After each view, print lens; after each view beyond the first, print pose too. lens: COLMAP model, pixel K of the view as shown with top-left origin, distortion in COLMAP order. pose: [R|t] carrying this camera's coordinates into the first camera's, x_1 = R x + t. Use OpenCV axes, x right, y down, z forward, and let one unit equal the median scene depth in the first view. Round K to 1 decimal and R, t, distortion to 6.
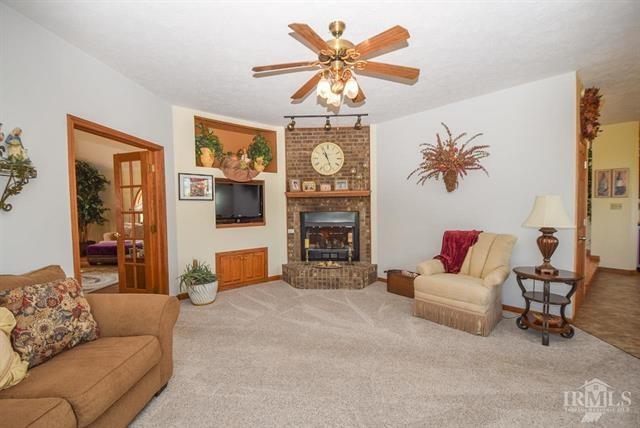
lens RADIAL K [[284.9, 0, 315.2], [0, 284.9, 218.4], [0, 0, 1]] dist [0.003062, -0.006621]
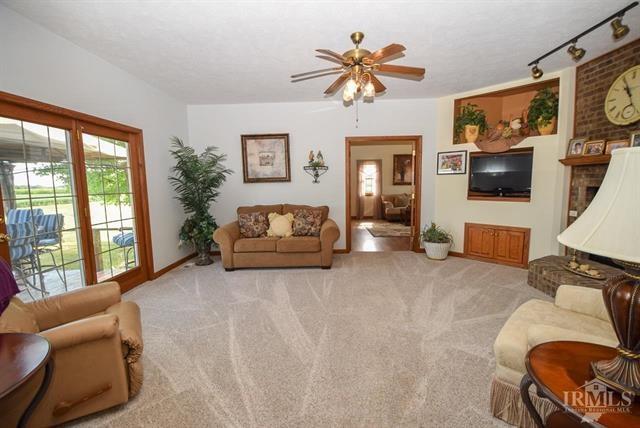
lens RADIAL K [[284.9, 0, 319.6], [0, 284.9, 216.4], [0, 0, 1]] dist [0.003062, -0.006621]
pose [[0.043213, 0.126014, -0.991087, 0.622109], [-0.030634, 0.991714, 0.124758, -0.018813], [0.998596, 0.024970, 0.046715, 0.350230]]
